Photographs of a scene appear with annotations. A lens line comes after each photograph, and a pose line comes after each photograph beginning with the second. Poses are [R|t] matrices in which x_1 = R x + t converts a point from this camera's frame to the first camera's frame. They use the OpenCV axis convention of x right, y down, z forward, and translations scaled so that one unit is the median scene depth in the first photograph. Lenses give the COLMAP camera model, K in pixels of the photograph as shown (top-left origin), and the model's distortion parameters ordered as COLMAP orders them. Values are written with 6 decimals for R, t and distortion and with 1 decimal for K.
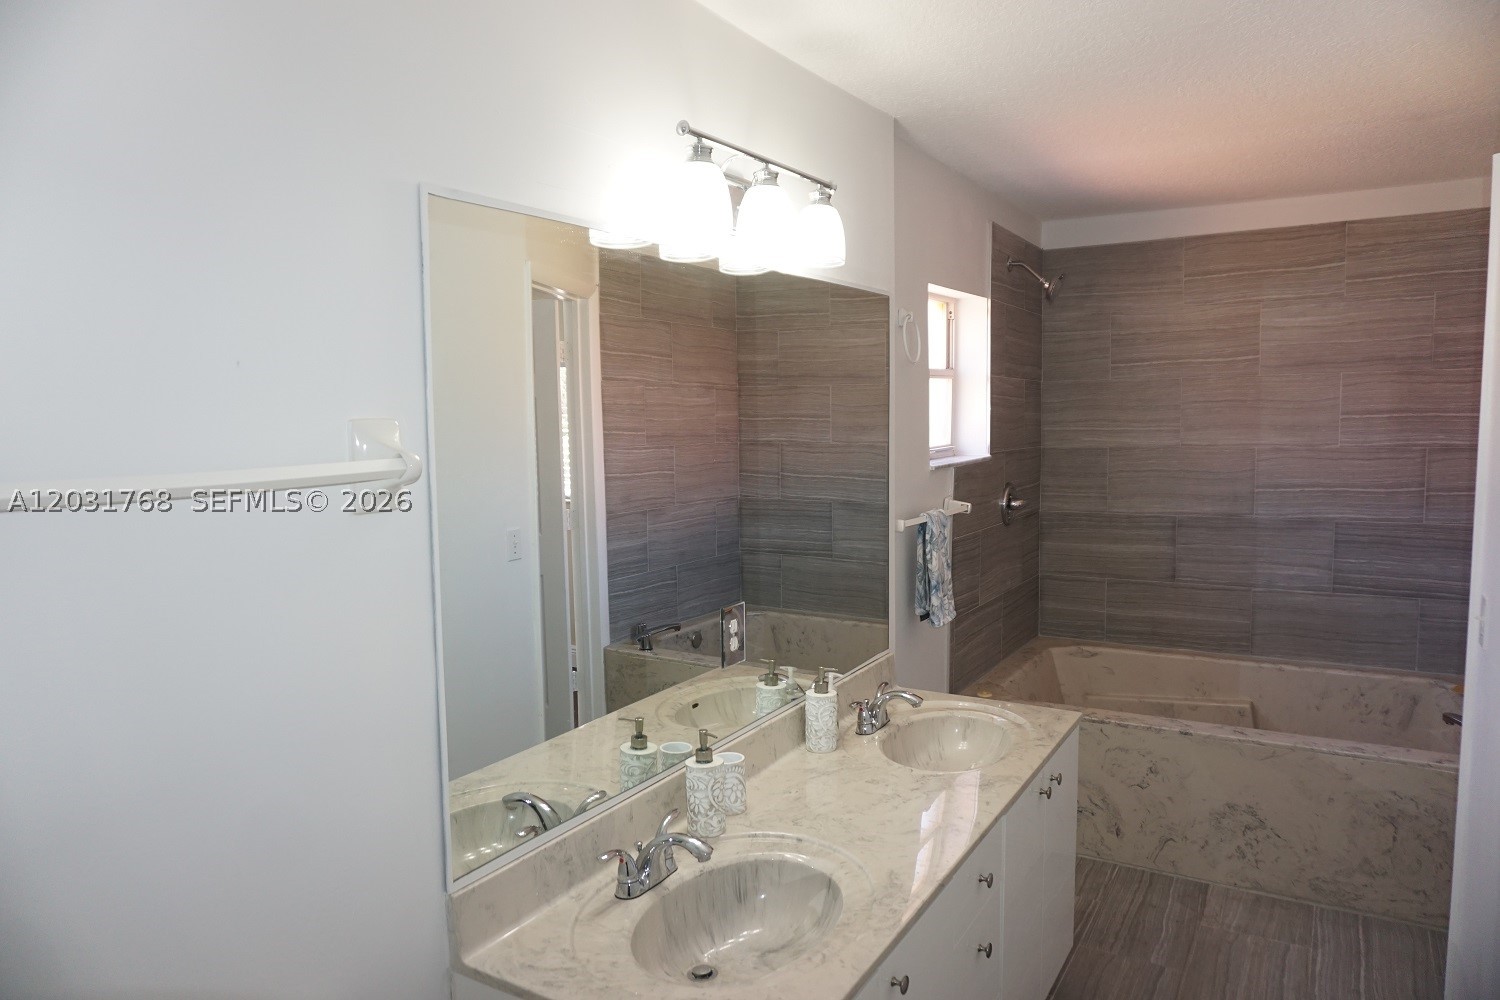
lens RADIAL K [[1001.3, 0, 749.7], [0, 1001.3, 519.9], [0, 0, 1]] dist [-0.042090, 0.031729]
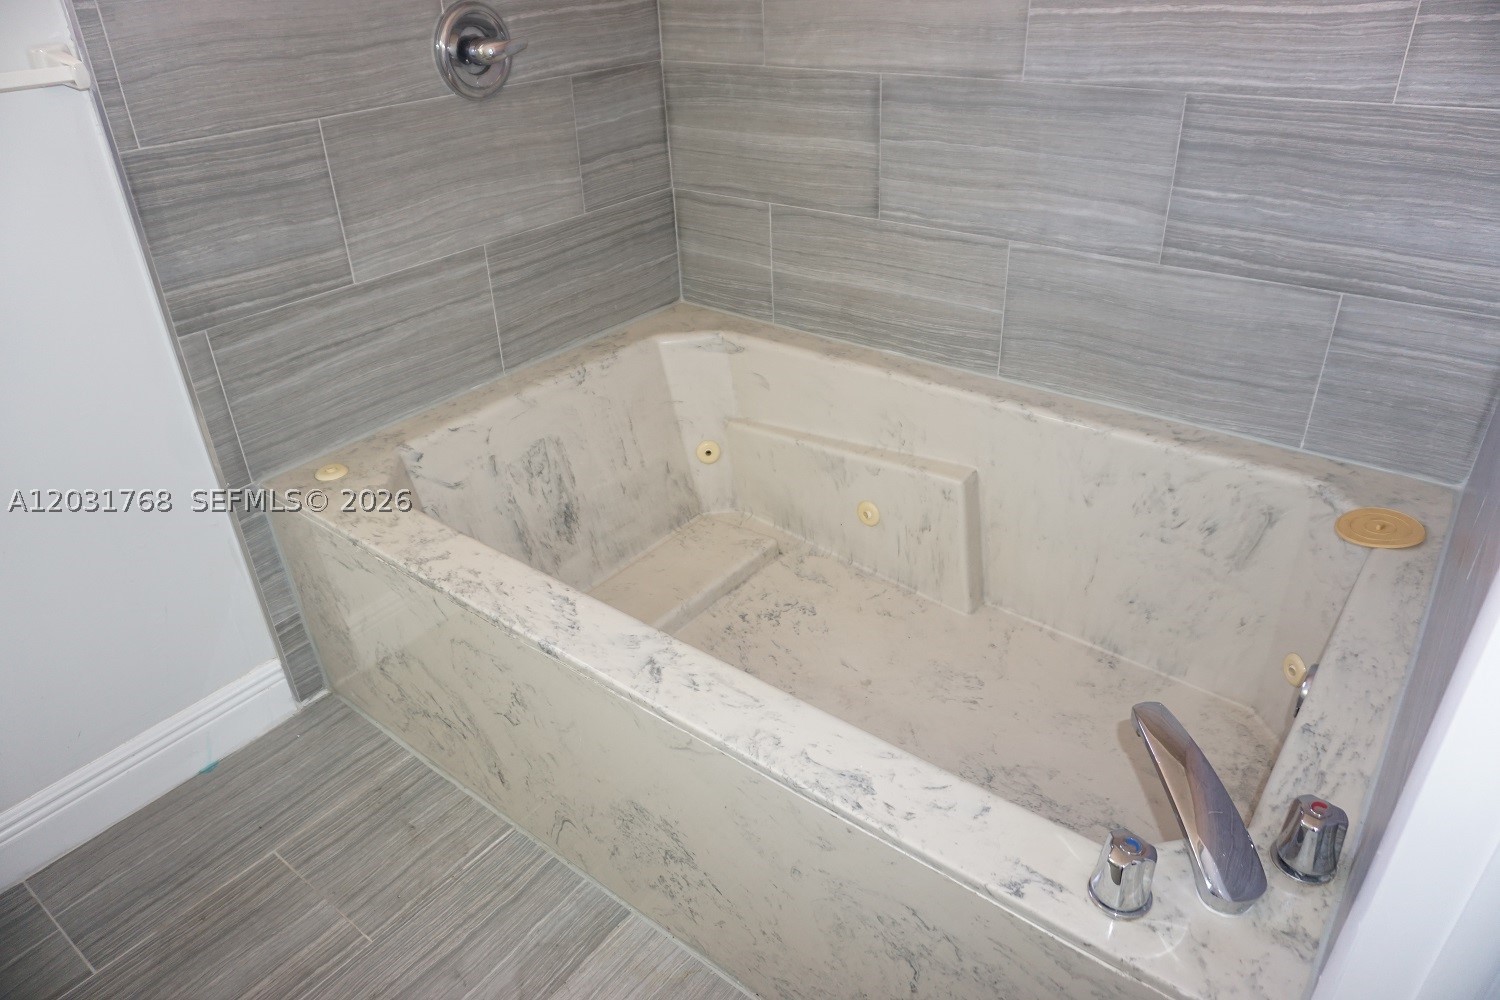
lens RADIAL K [[1001.3, 0, 737.9], [0, 1001.3, 504.3], [0, 0, 1]] dist [-0.042090, 0.031729]
pose [[0.991173, 0.049703, -0.122902, 0.592717], [0.005933, 0.909498, 0.415666, -0.020074], [0.132439, -0.412726, 0.901175, 0.677844]]
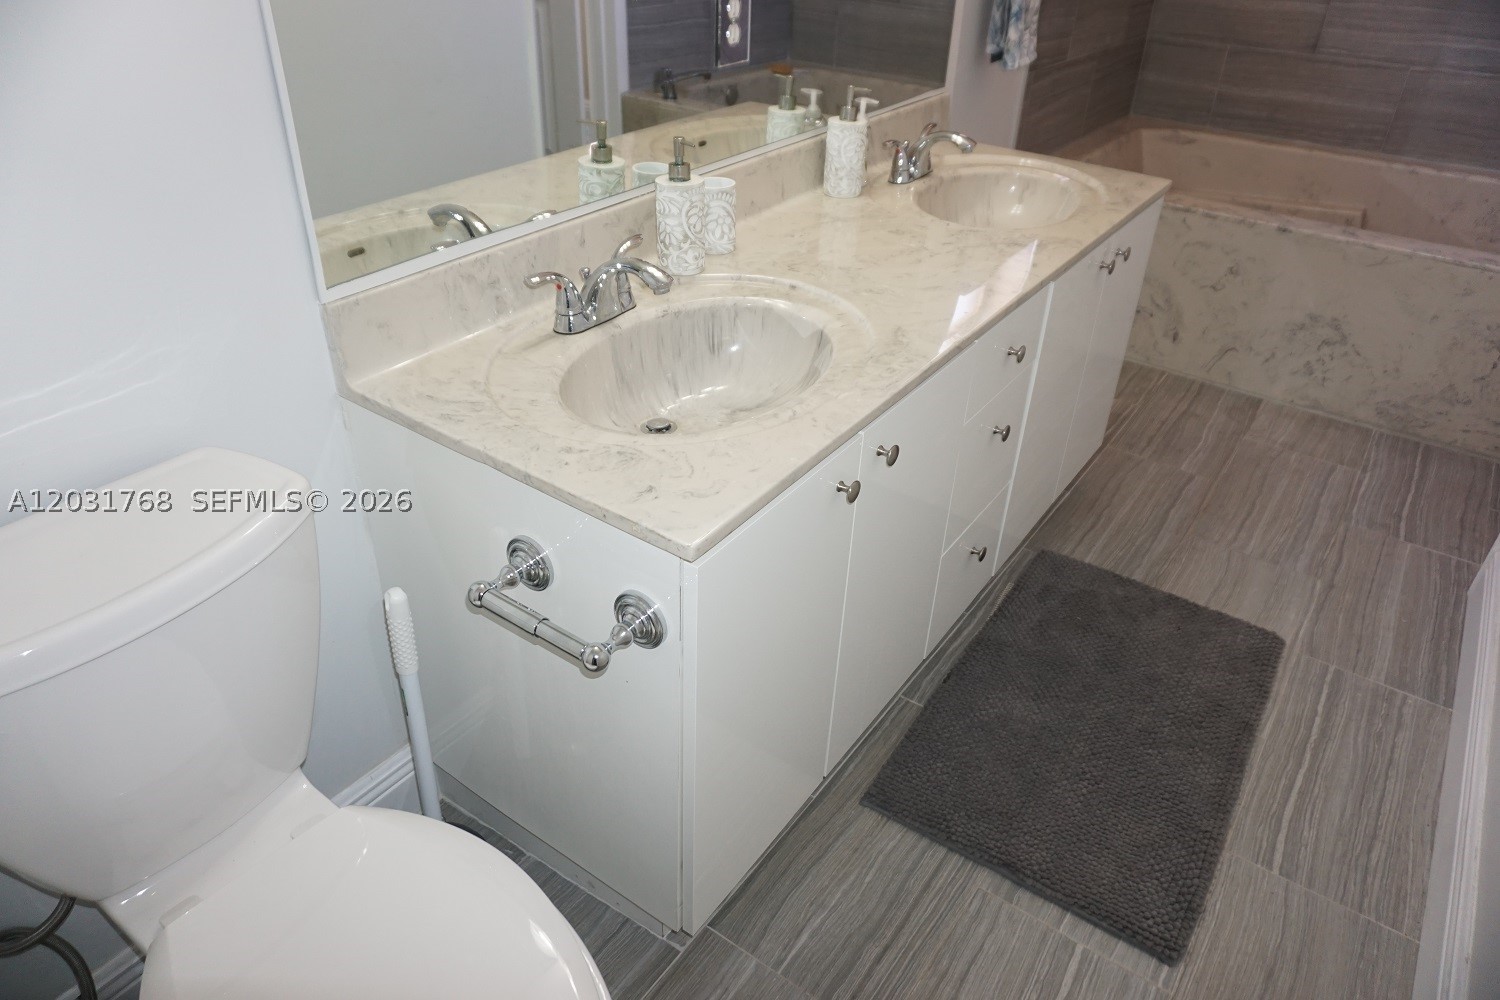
lens RADIAL K [[1001.3, 0, 748.4], [0, 1001.3, 497.5], [0, 0, 1]] dist [-0.042090, 0.031729]
pose [[0.996174, 0.078705, -0.037992, 0.034315], [-0.053232, 0.891208, 0.450461, 0.064546], [0.069312, -0.446715, 0.891987, 0.115675]]
